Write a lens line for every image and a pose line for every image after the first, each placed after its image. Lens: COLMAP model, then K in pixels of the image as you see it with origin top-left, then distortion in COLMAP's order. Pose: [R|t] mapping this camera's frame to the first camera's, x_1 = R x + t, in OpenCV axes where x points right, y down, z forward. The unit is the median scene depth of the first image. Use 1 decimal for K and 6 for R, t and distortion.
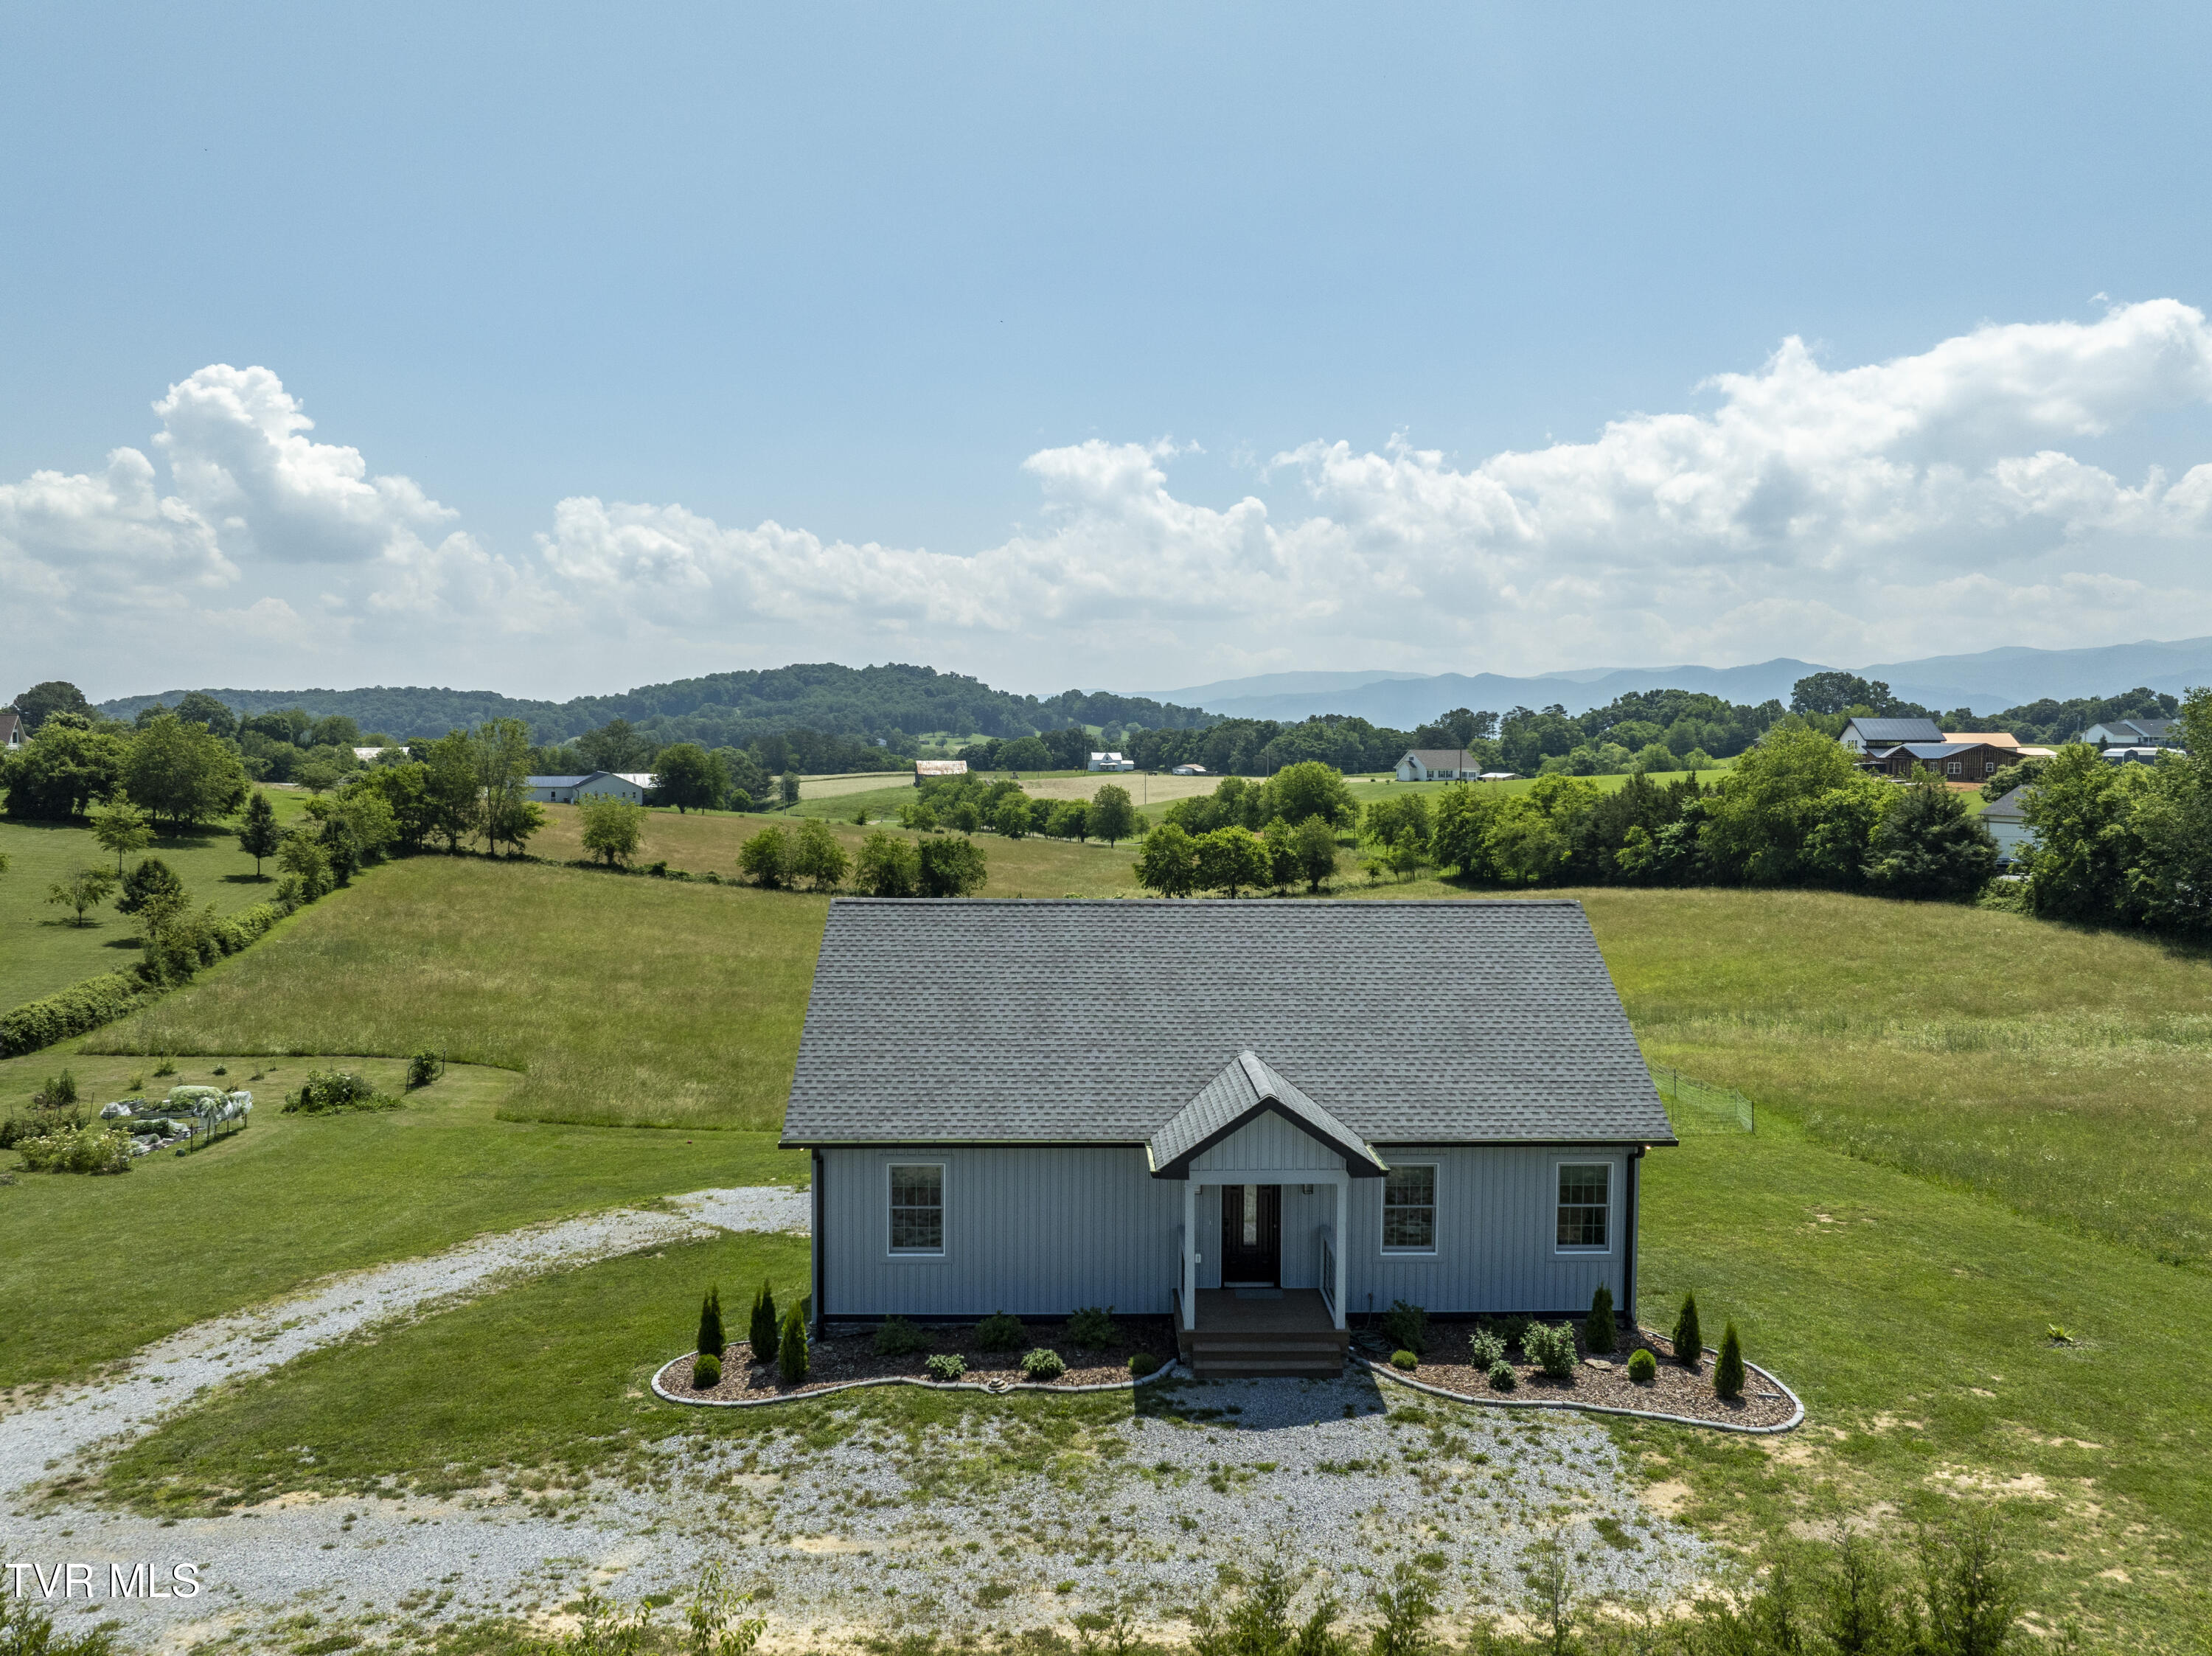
lens RADIAL K [[1597.5, 0, 1106.0], [0, 1597.5, 828.0], [0, 0, 1]] dist [-0.036960, 0.001247]
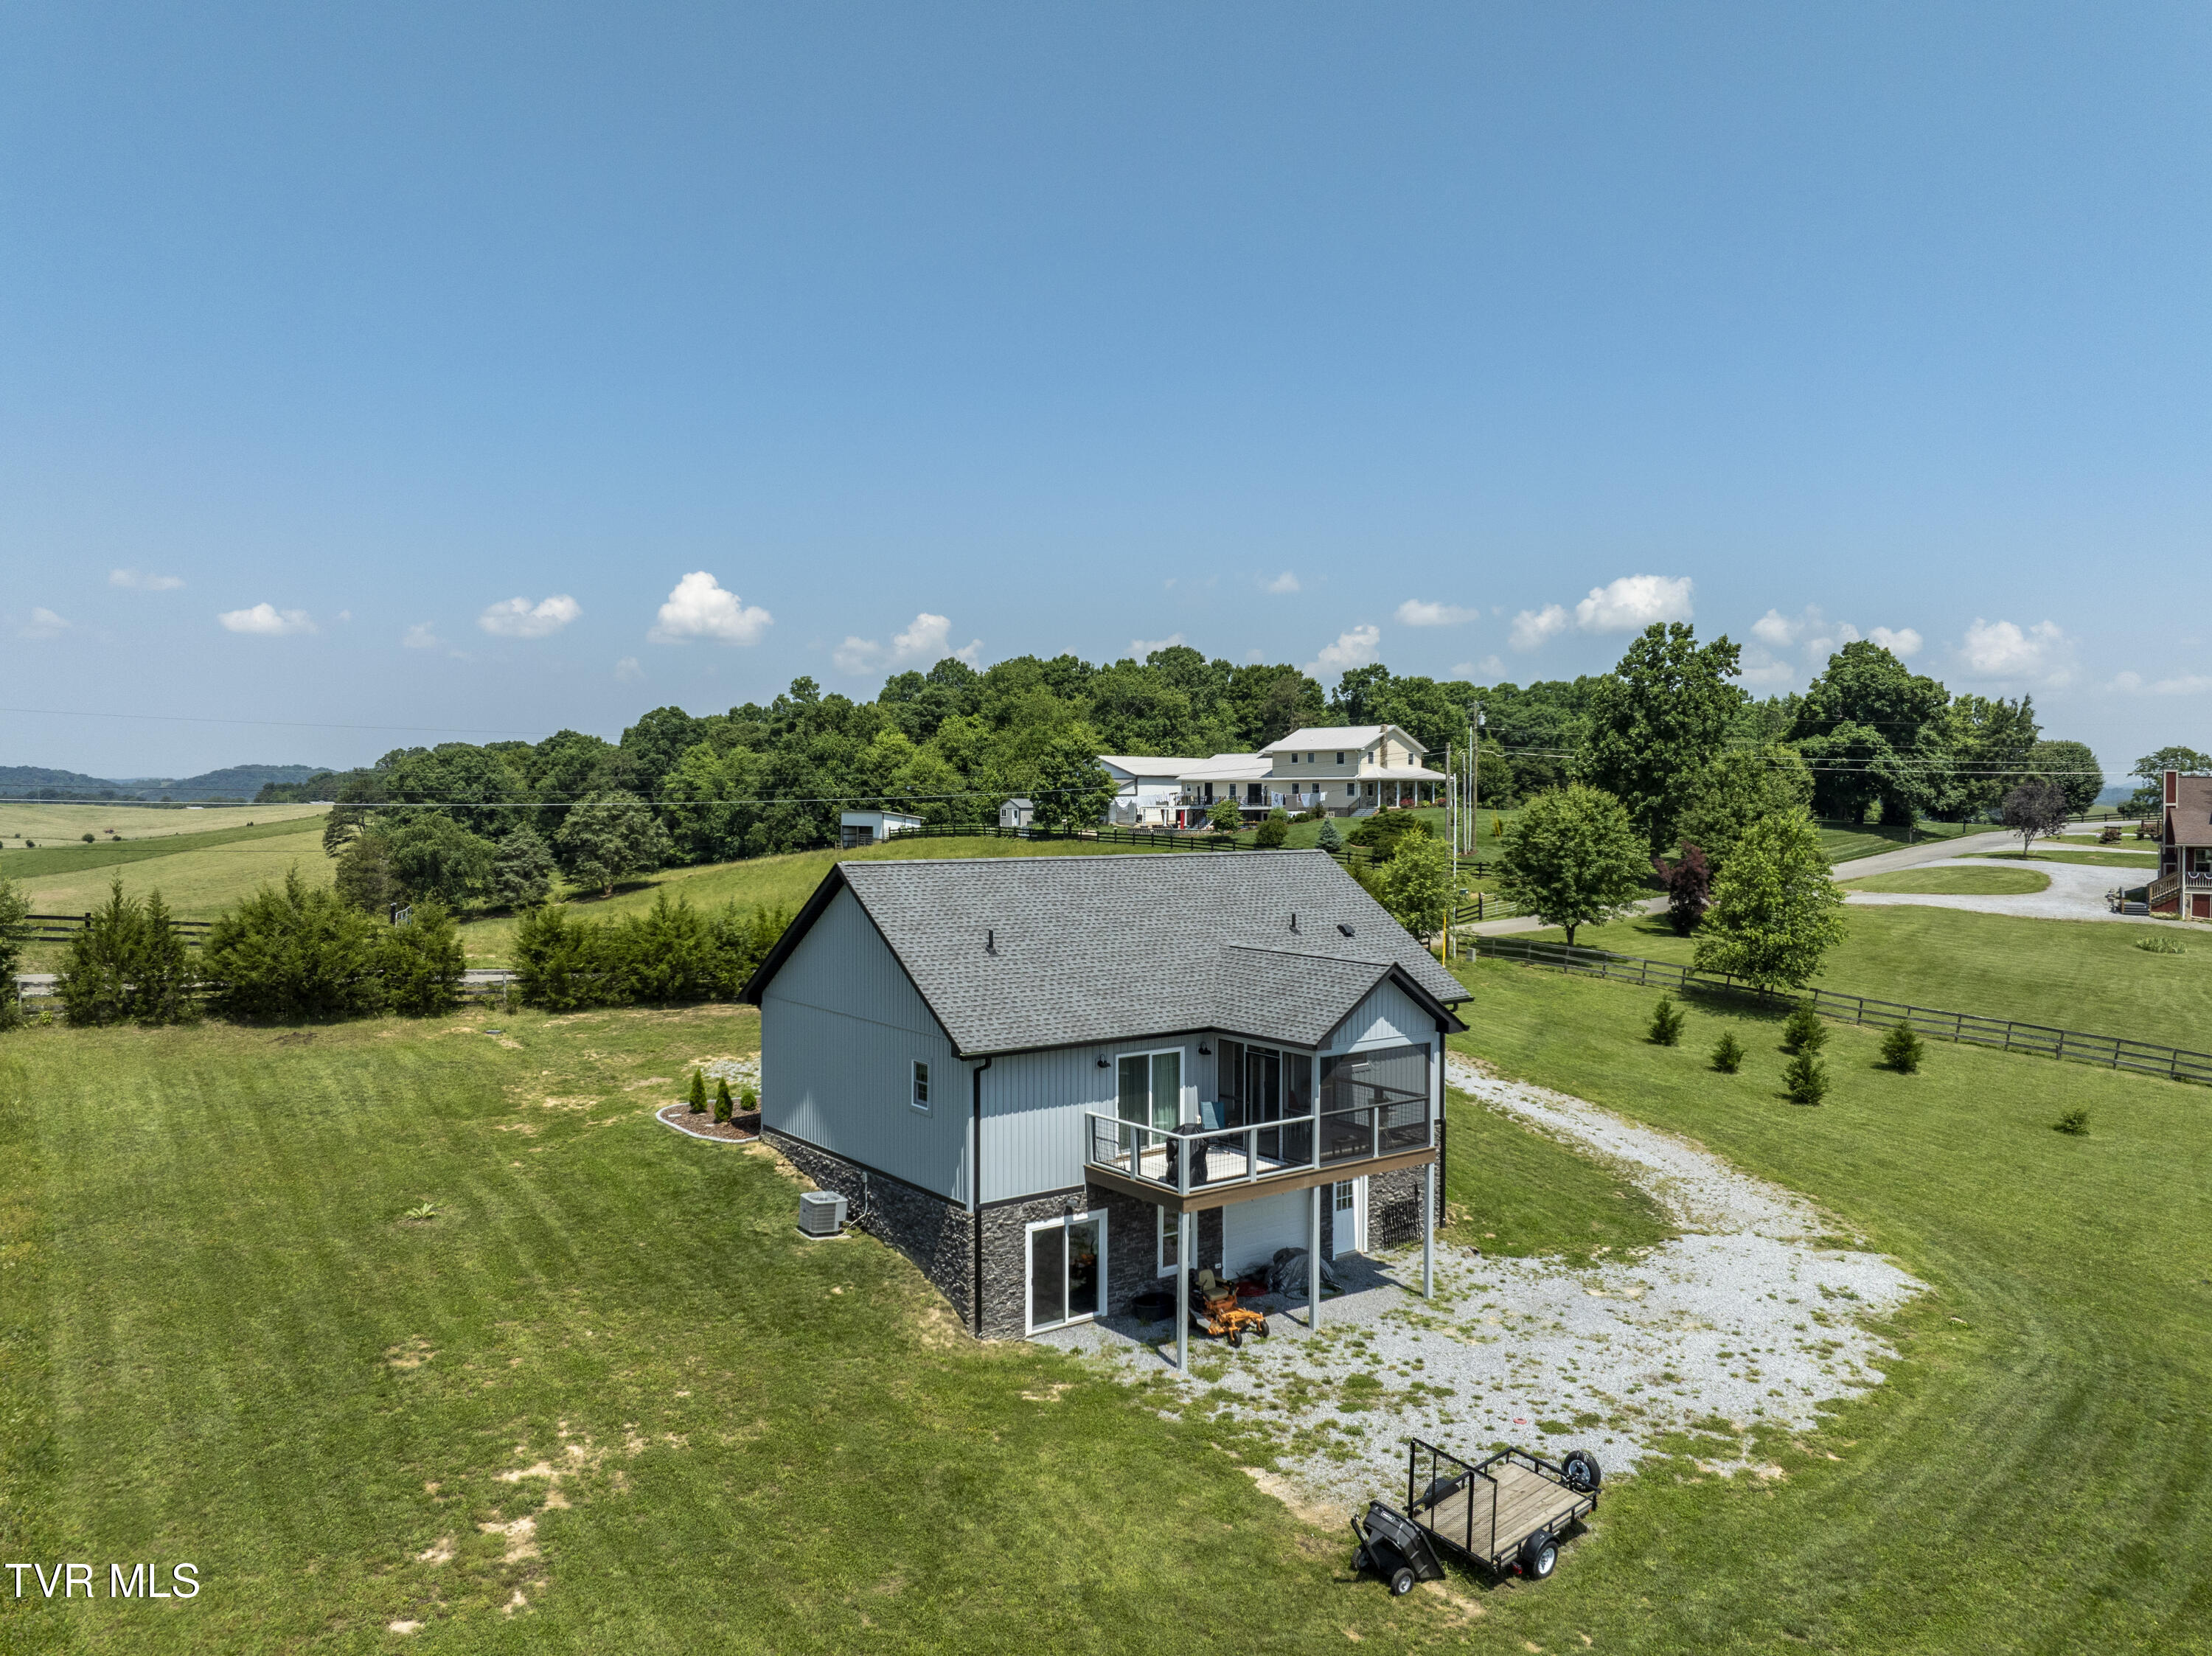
lens RADIAL K [[1559.3, 0, 1116.6], [0, 1559.3, 791.5], [0, 0, 1]] dist [-0.038026, 0.000301]
pose [[-0.801890, -0.003588, -0.597461, 0.166544], [-0.034697, 0.998574, 0.040573, -0.012655], [0.596463, 0.053265, -0.800871, 0.414806]]
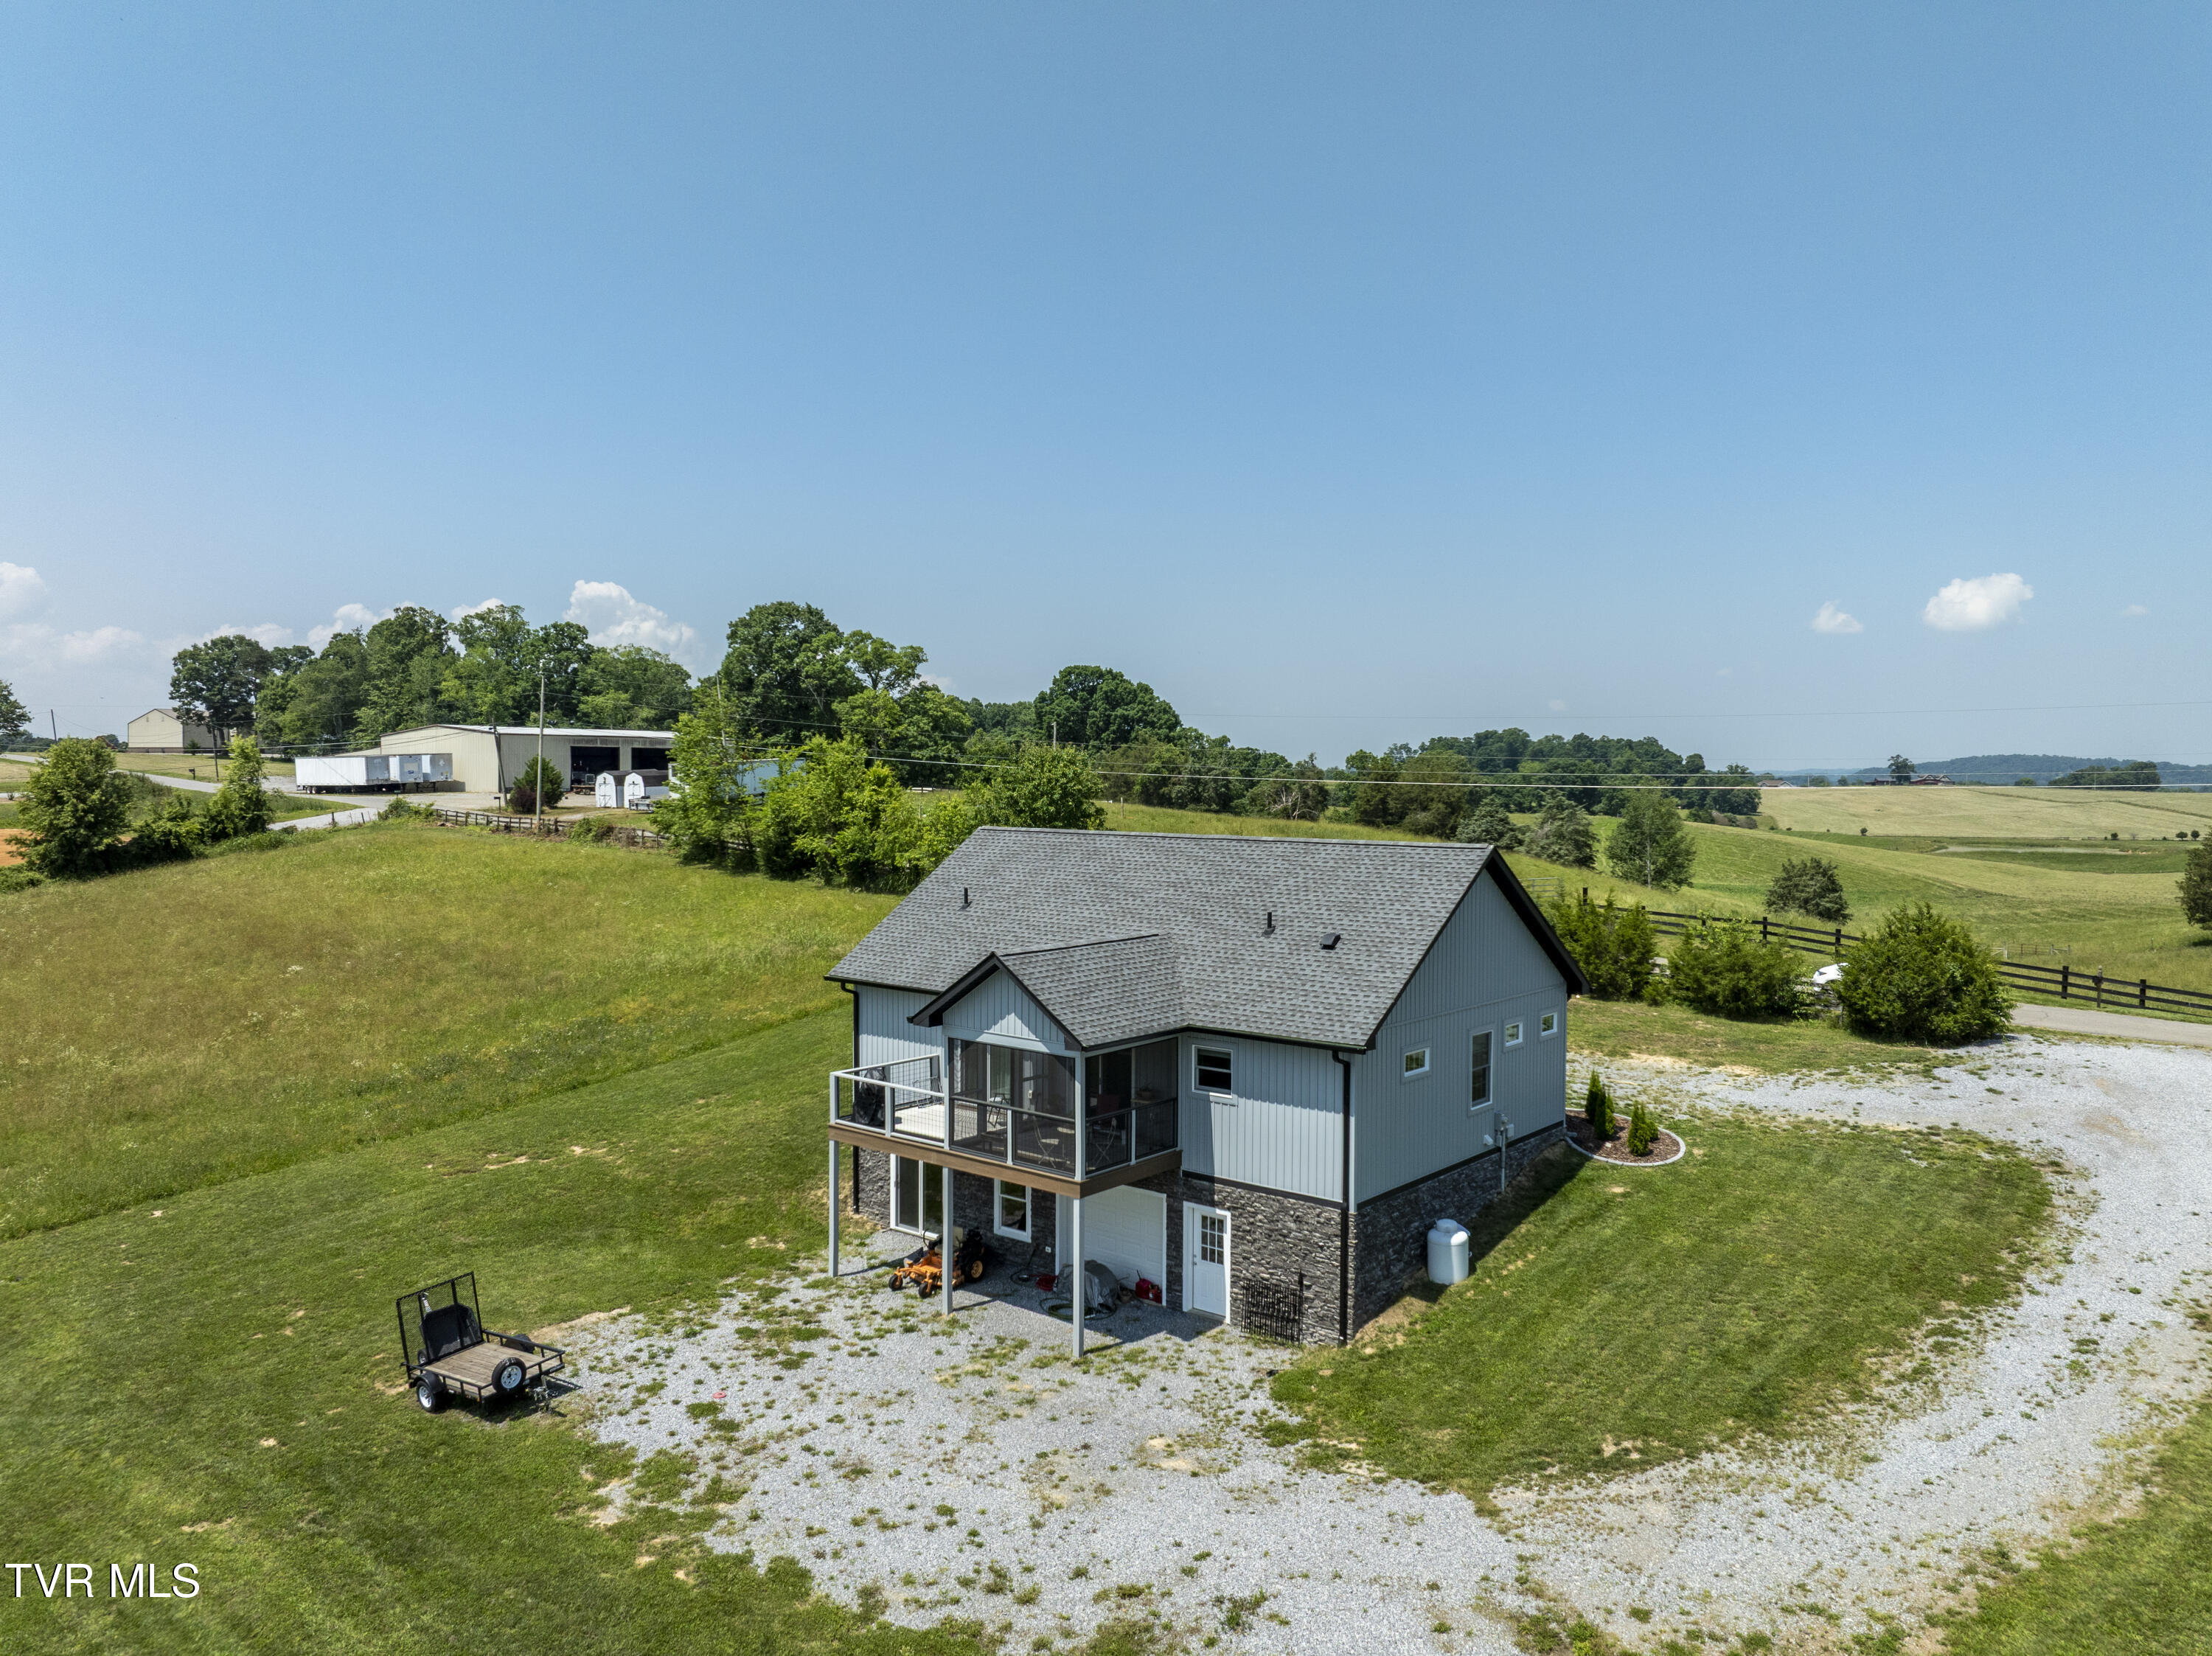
lens RADIAL K [[1561.7, 0, 1106.0], [0, 1561.7, 828.0], [0, 0, 1]] dist [-0.035444, -0.003765]
pose [[-0.760760, -0.025474, 0.648533, -0.134428], [0.030060, 0.996774, 0.074415, -0.011170], [-0.648337, 0.076107, -0.757540, 0.404299]]
